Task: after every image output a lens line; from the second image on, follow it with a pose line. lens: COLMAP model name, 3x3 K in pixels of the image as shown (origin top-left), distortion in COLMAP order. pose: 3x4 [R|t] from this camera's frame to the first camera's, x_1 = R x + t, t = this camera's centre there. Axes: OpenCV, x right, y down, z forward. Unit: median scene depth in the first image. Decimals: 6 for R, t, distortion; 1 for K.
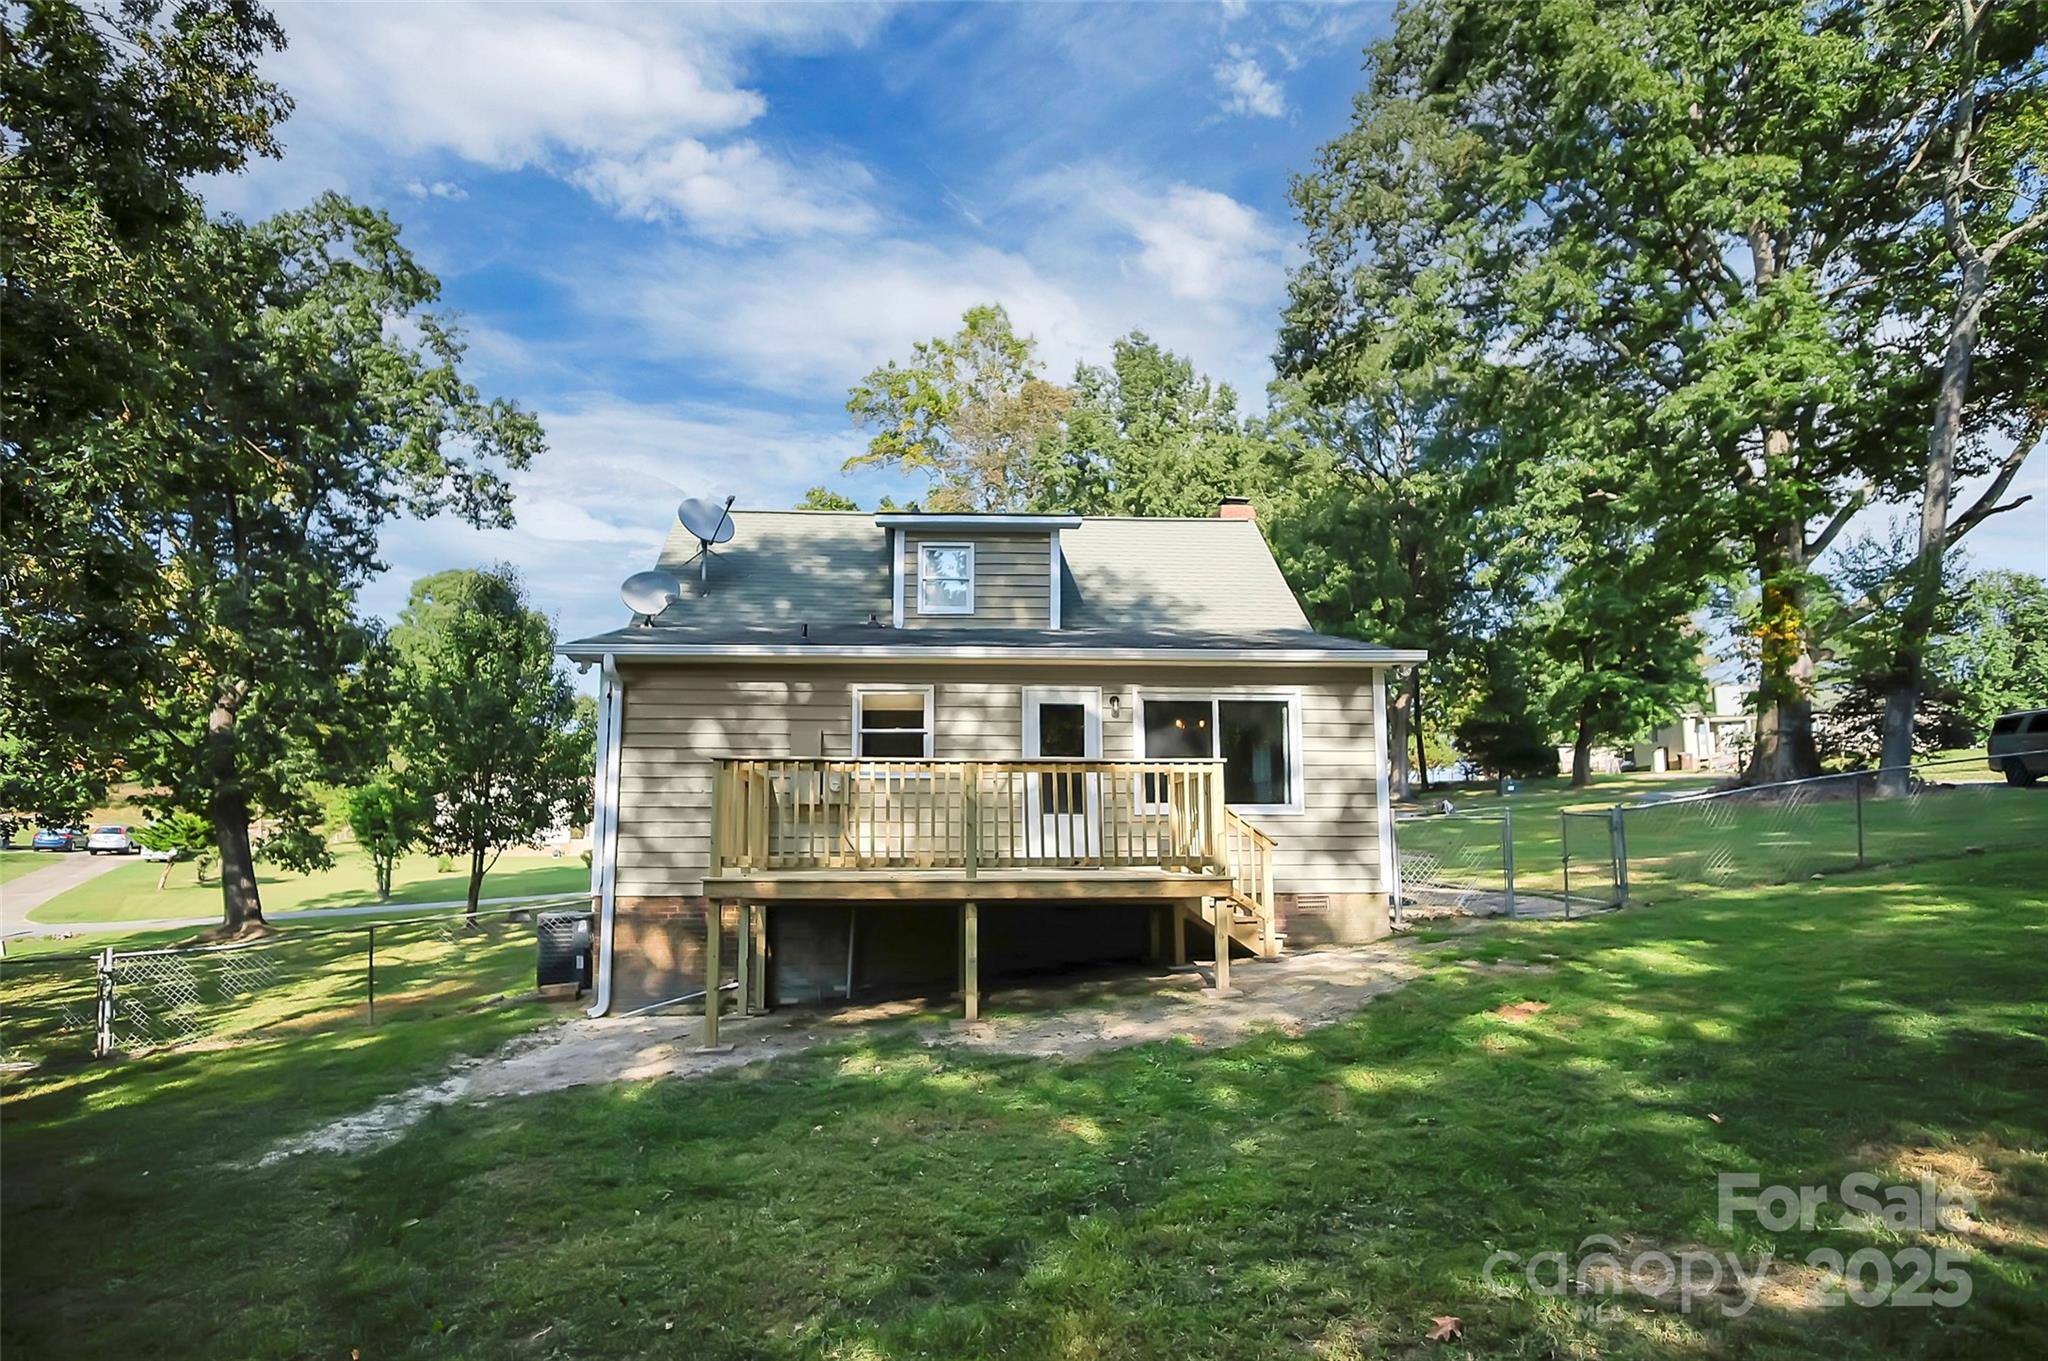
lens RADIAL K [[1054.0, 0, 1022.1], [0, 1054.0, 585.4], [0, 0, 1]] dist [-0.022707, 0.005894]
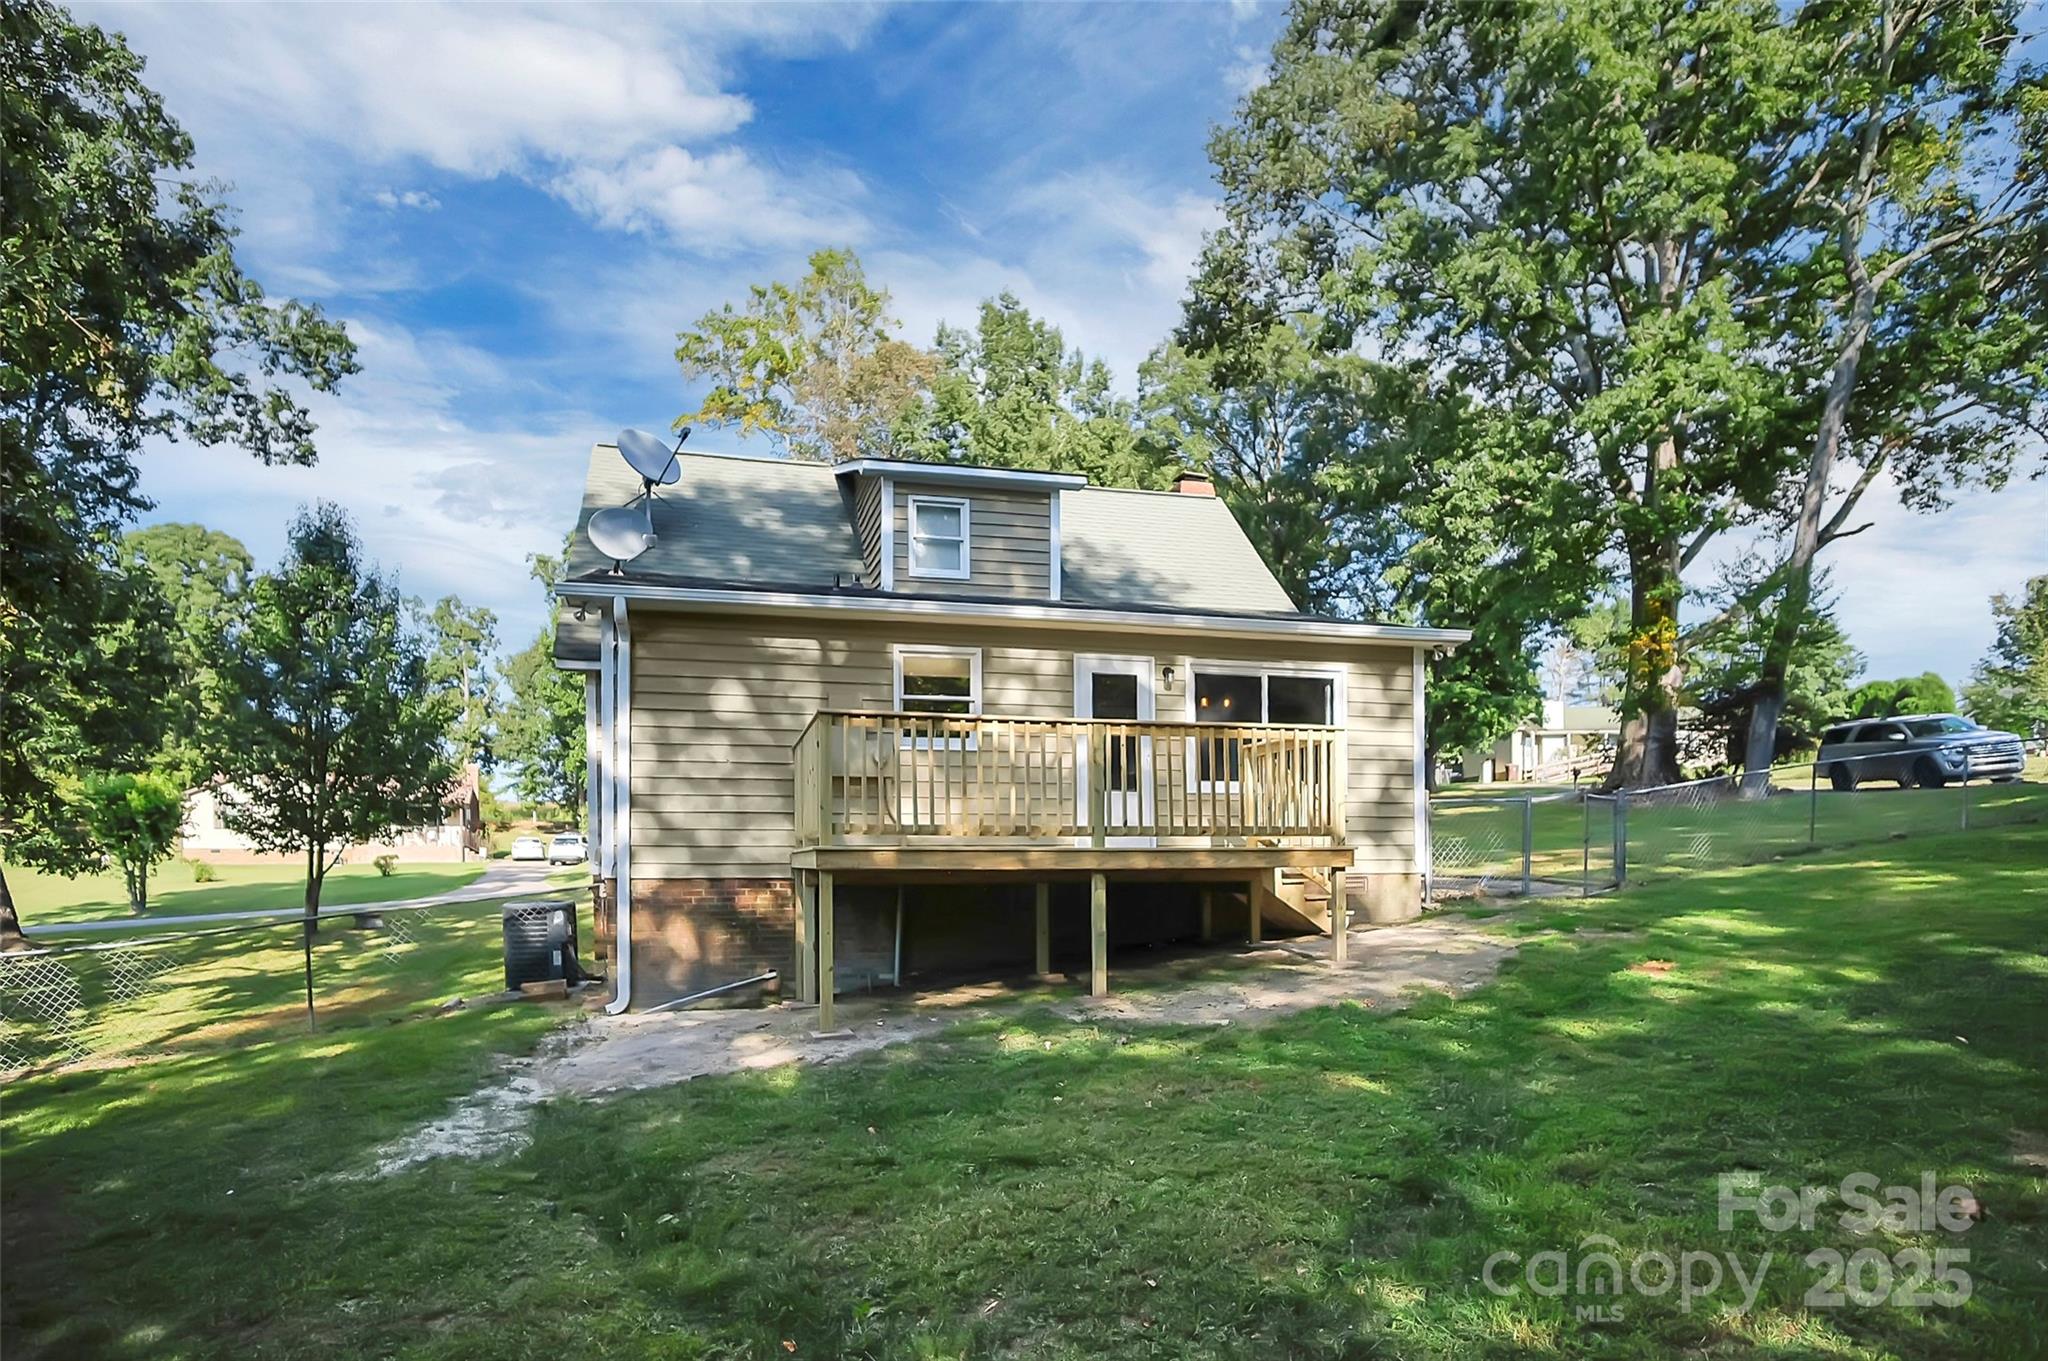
lens RADIAL K [[1133.7, 0, 1031.3], [0, 1133.7, 720.1], [0, 0, 1]] dist [-0.026121, 0.008807]
pose [[0.982583, 0.018471, 0.184903, -0.127374], [-0.040590, 0.992354, 0.116562, 0.023833], [-0.181336, -0.122038, 0.975820, 0.025474]]
